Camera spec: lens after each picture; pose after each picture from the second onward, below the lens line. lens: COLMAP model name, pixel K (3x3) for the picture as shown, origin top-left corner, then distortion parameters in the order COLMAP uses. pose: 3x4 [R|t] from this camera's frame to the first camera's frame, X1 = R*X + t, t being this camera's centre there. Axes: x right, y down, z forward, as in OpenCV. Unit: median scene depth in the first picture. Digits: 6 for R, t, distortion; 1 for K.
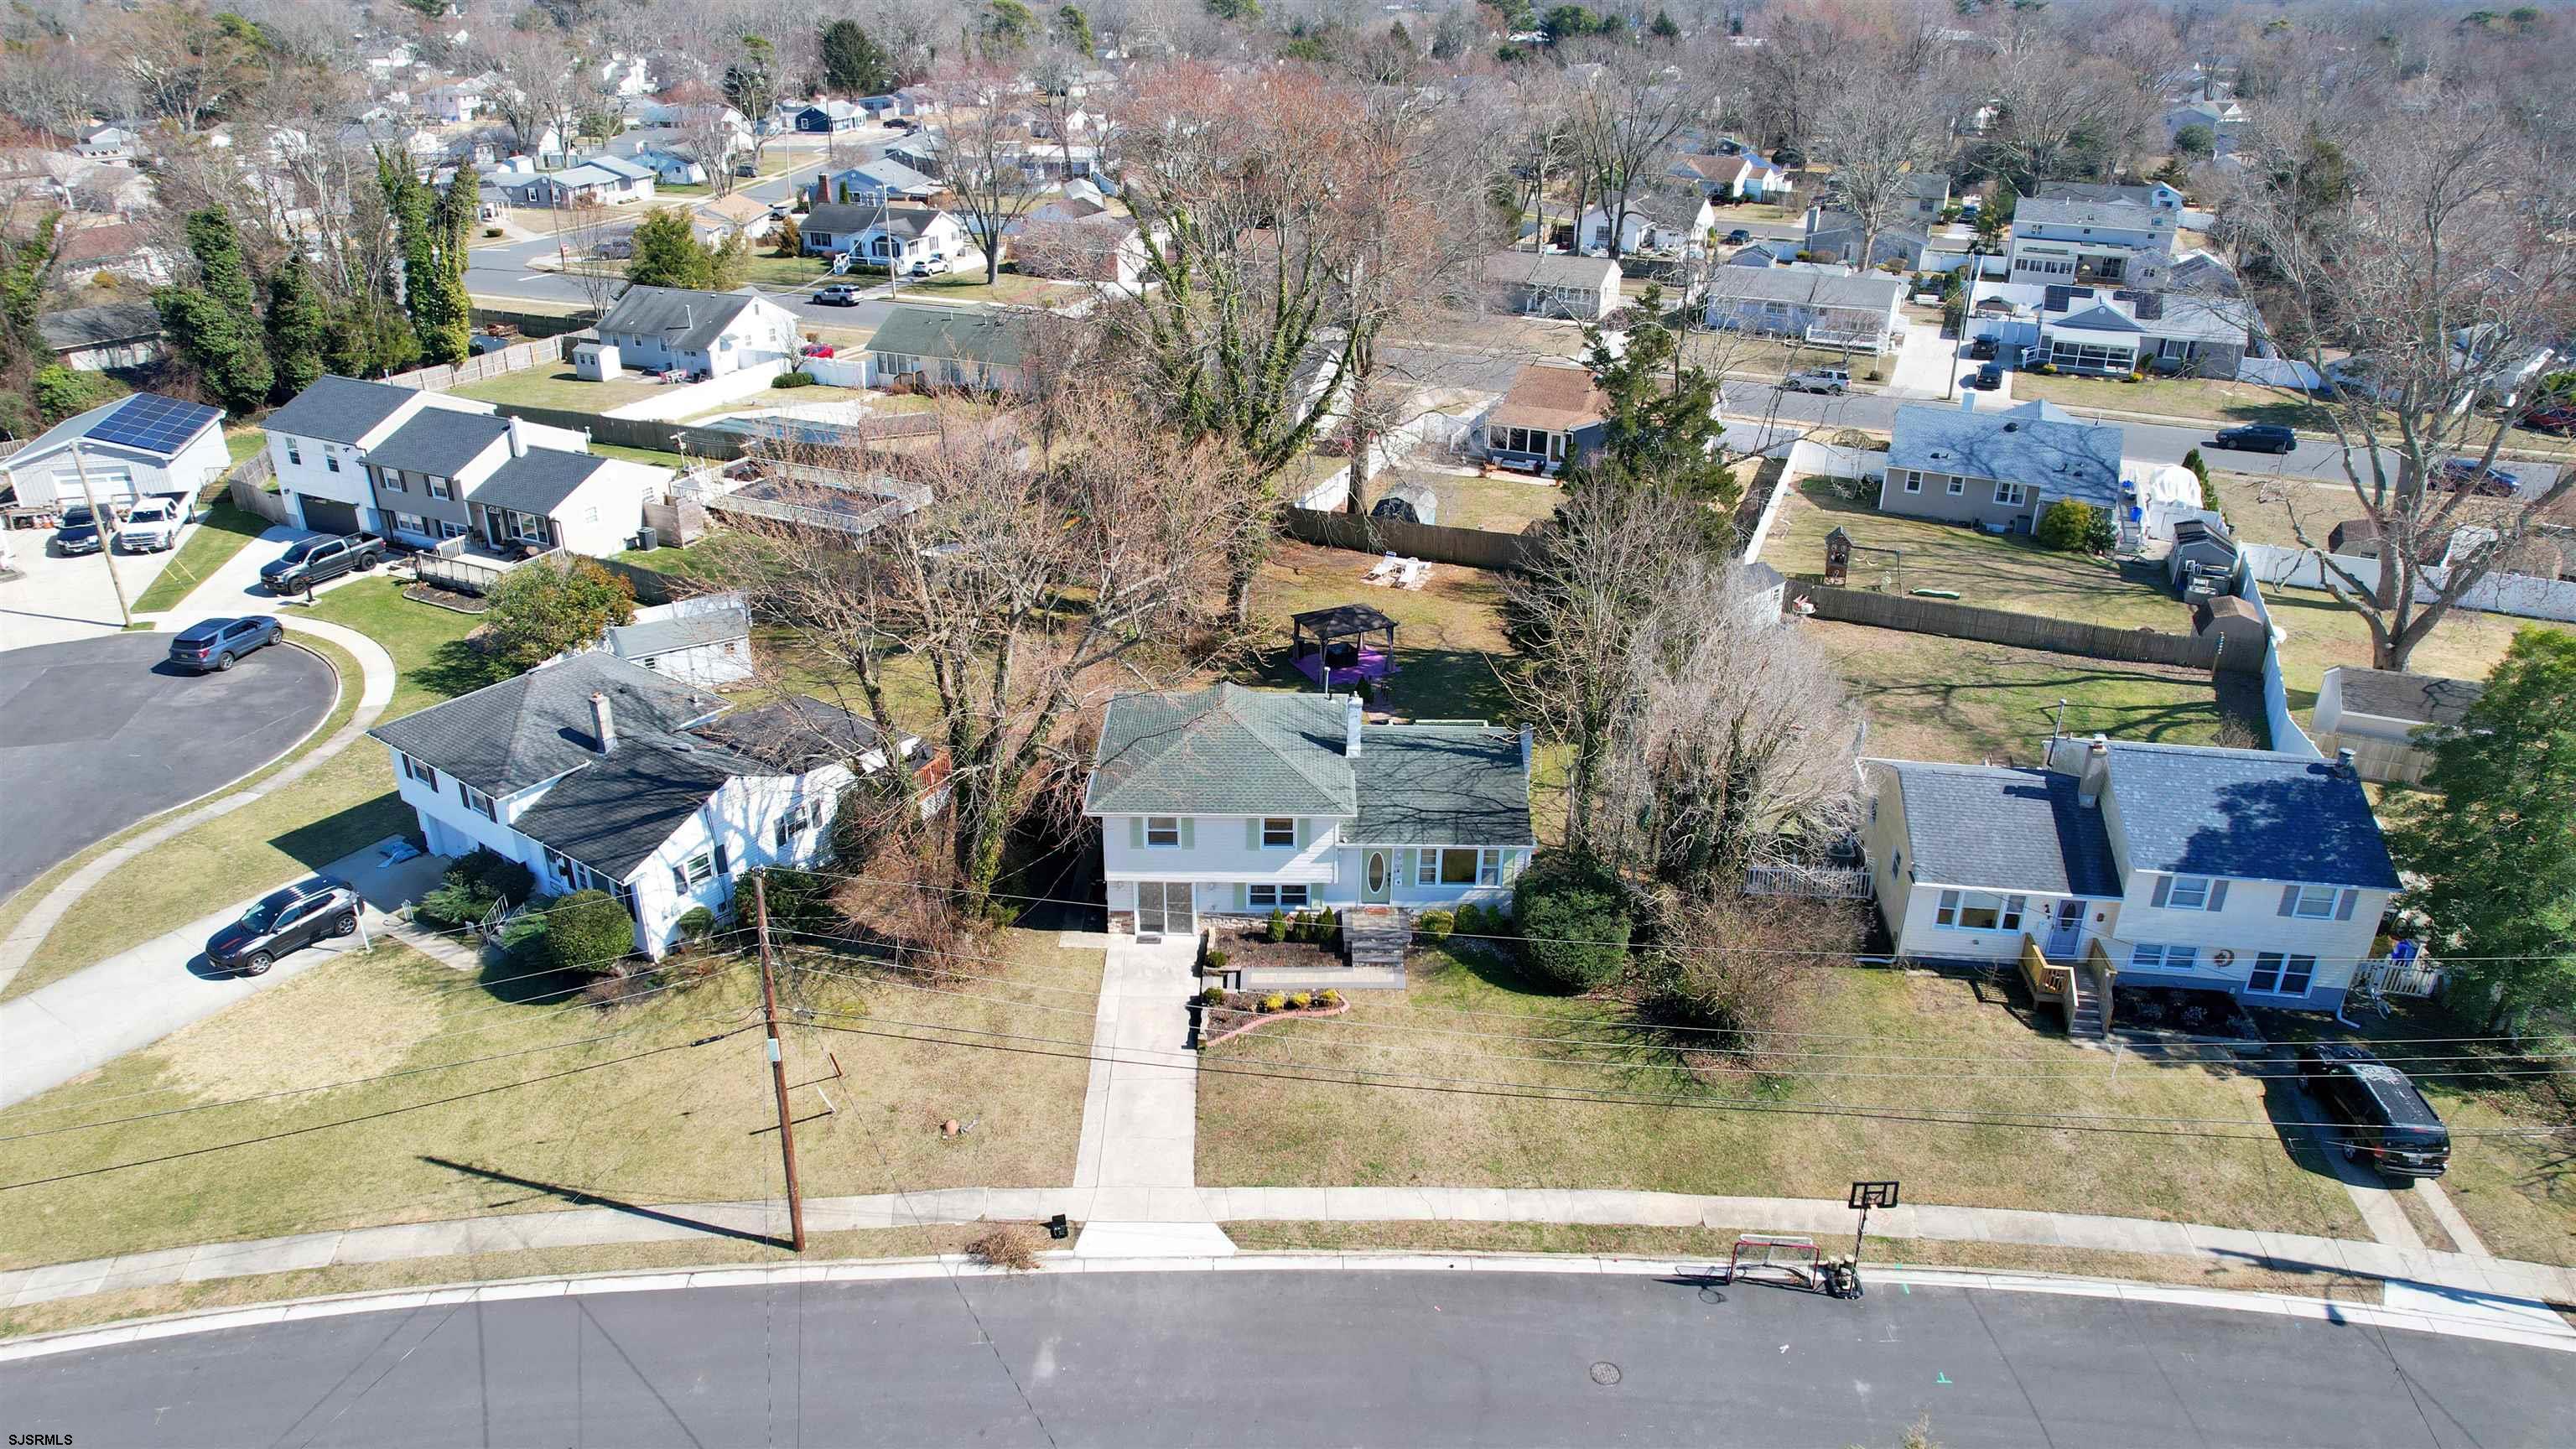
lens RADIAL K [[1651.4, 0, 1283.2], [0, 1651.4, 745.5], [0, 0, 1]] dist [-0.044025, 0.019892]
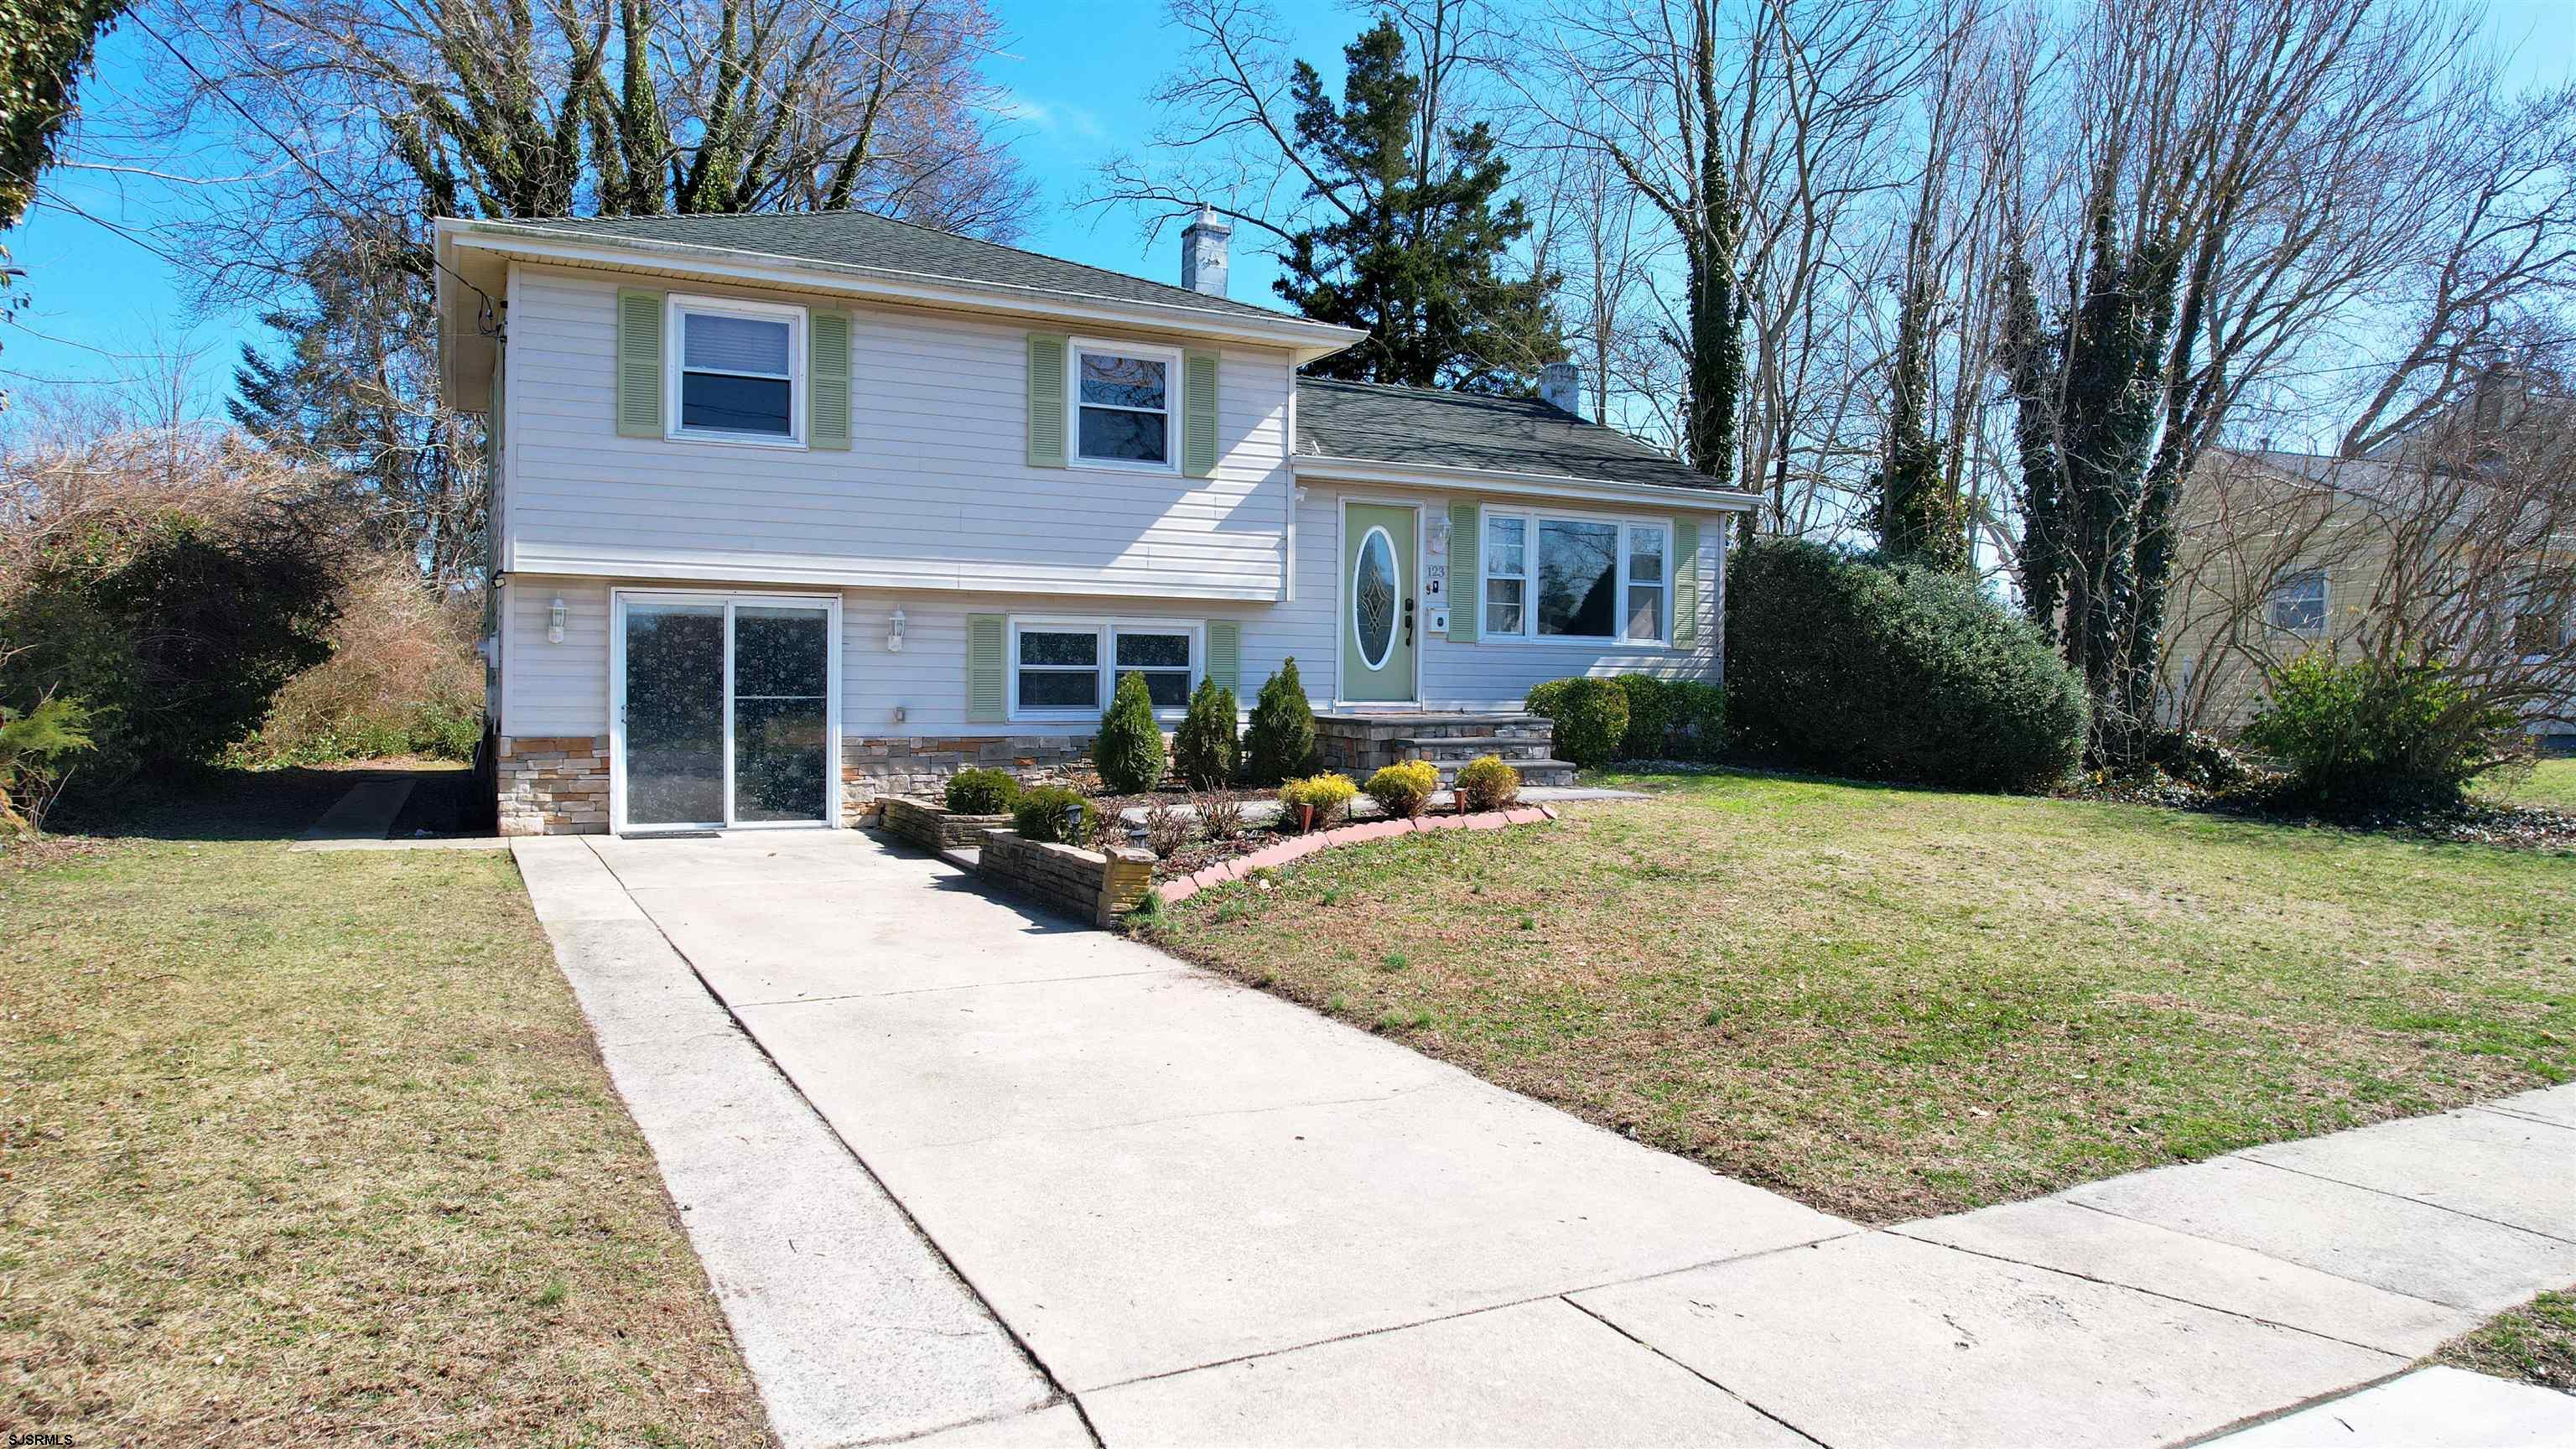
lens RADIAL K [[1651.4, 0, 1285.9], [0, 1651.4, 722.1], [0, 0, 1]] dist [-0.044025, 0.019892]
pose [[0.886018, -0.008289, 0.463577, -0.116200], [0.199695, 0.909172, -0.365414, 0.218302], [-0.418443, 0.416338, 0.807198, 0.737943]]
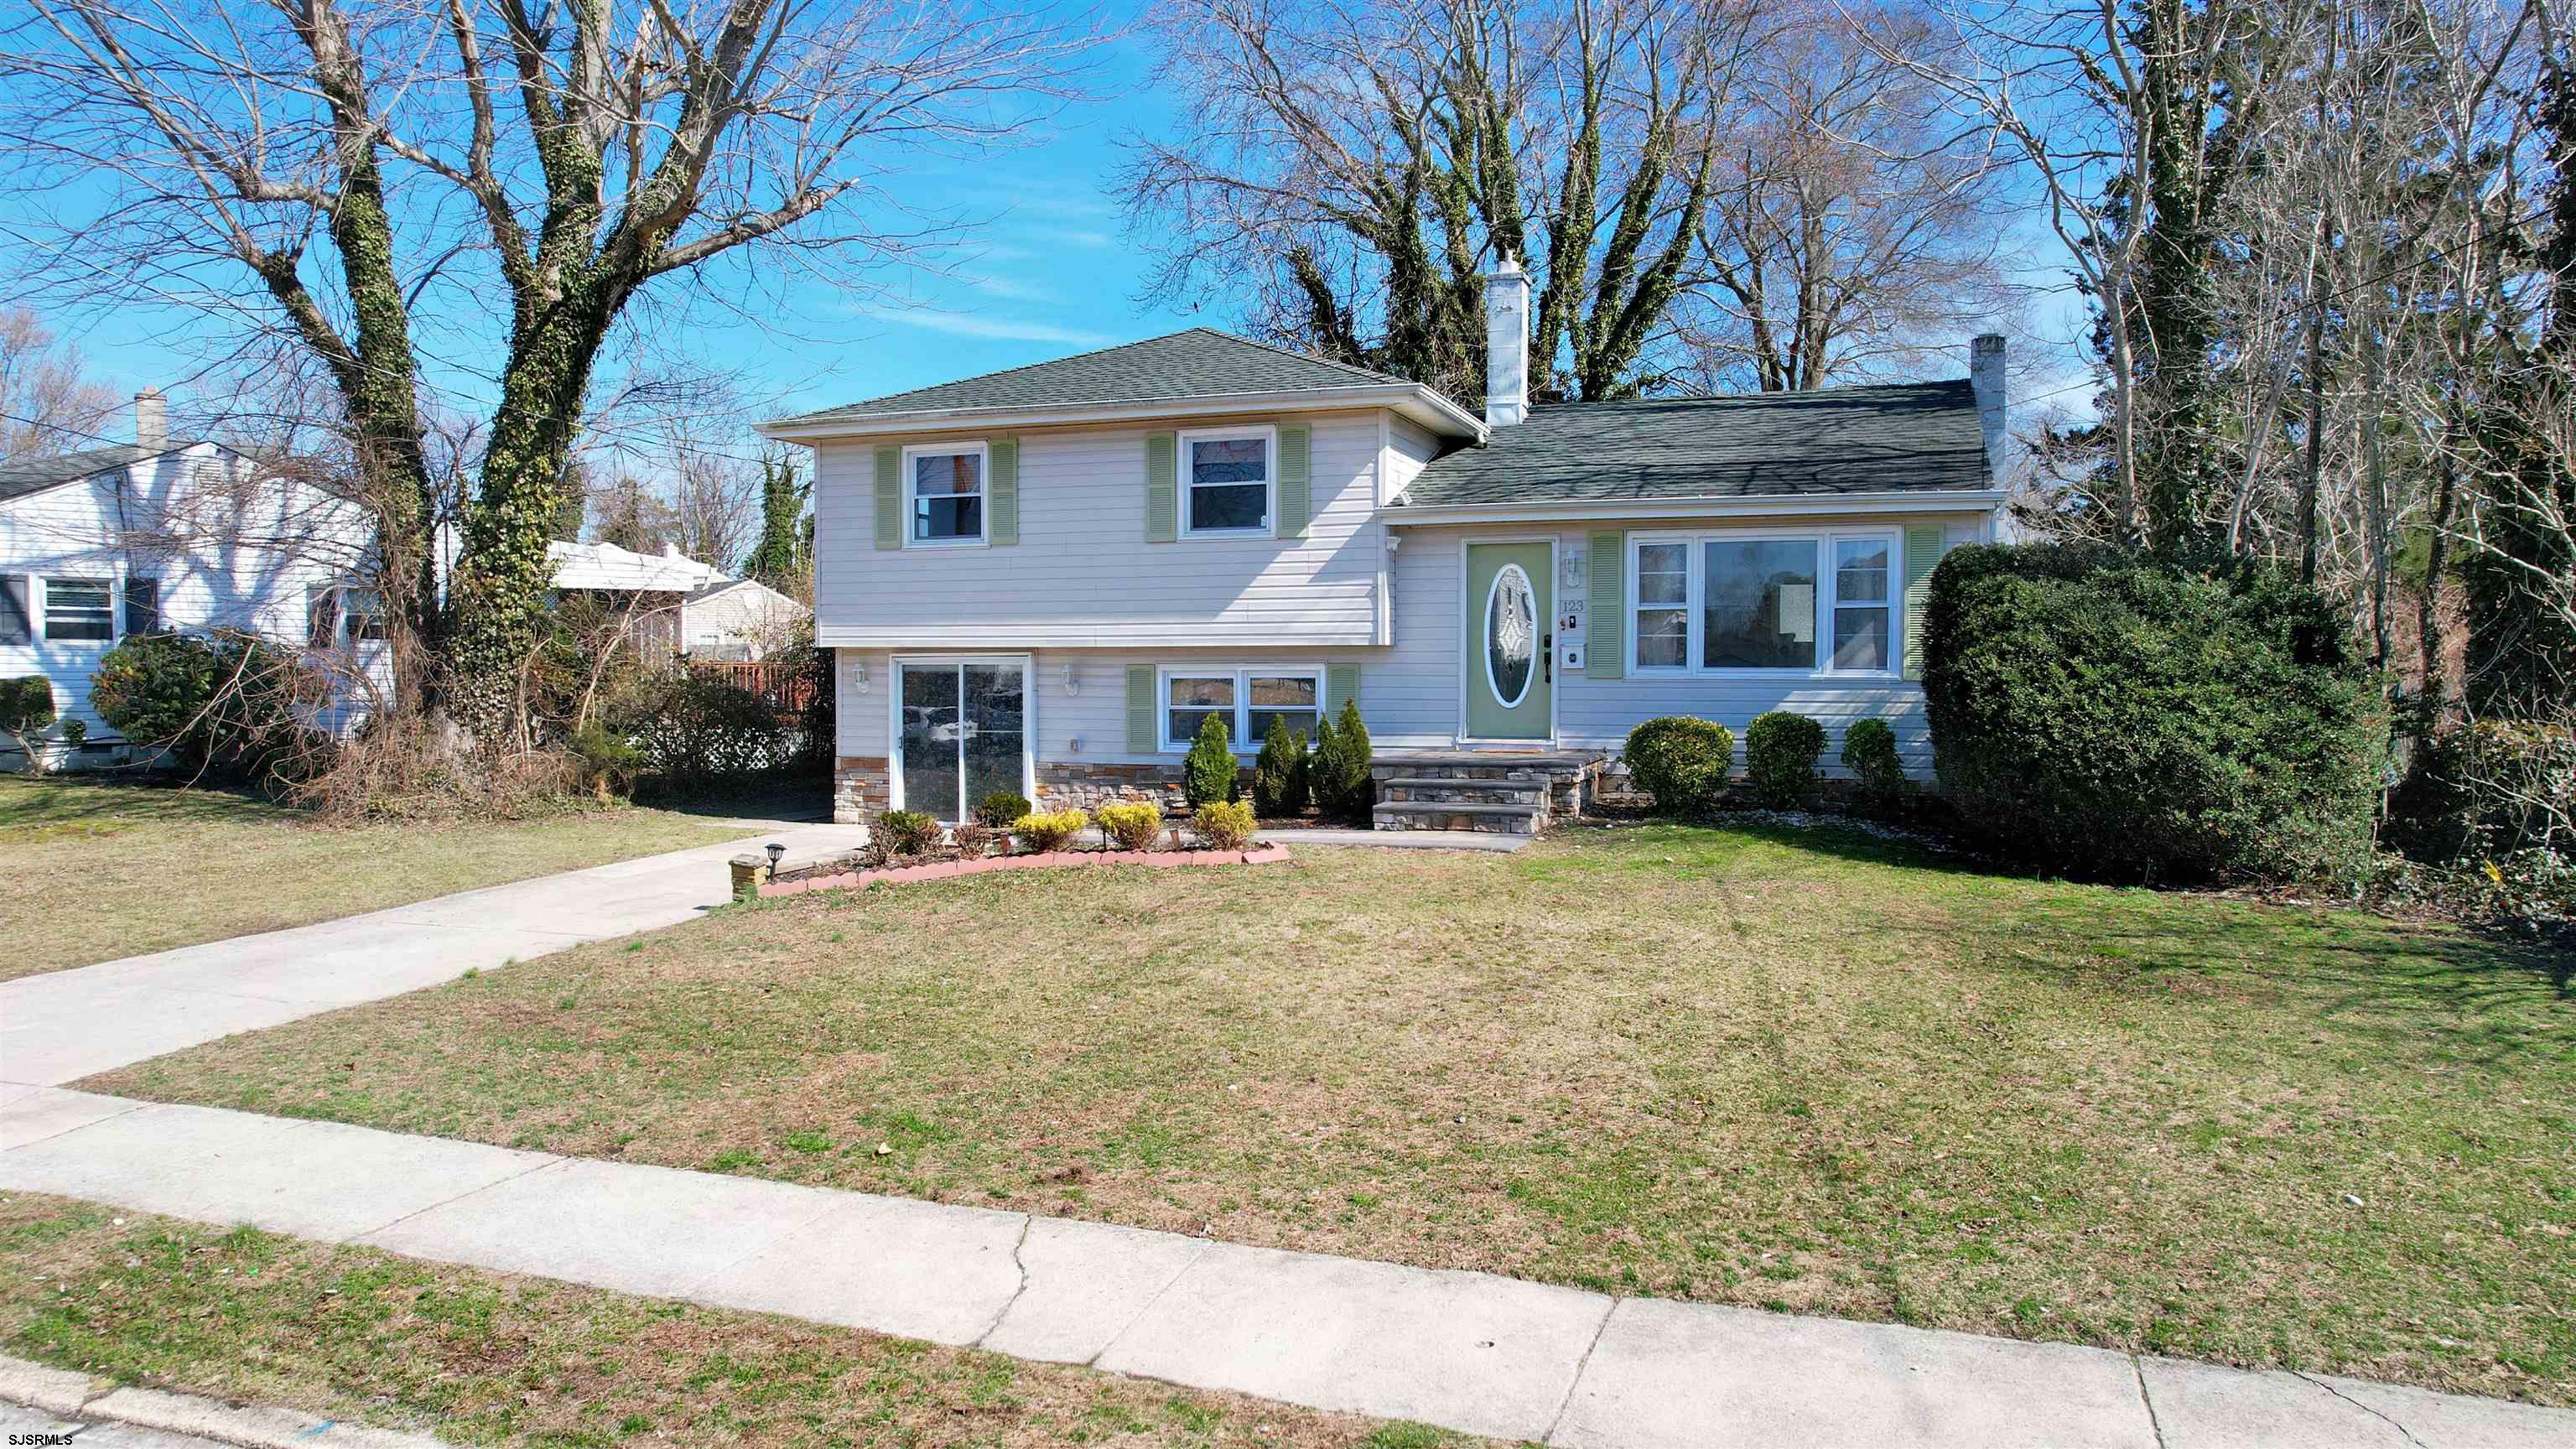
lens RADIAL K [[1651.4, 0, 1286.7], [0, 1651.4, 730.1], [0, 0, 1]] dist [-0.044025, 0.019892]
pose [[0.942186, 0.004427, -0.335060, 0.125838], [-0.141167, 0.912094, -0.384911, 0.229949], [0.303903, 0.409958, 0.859987, 0.695153]]
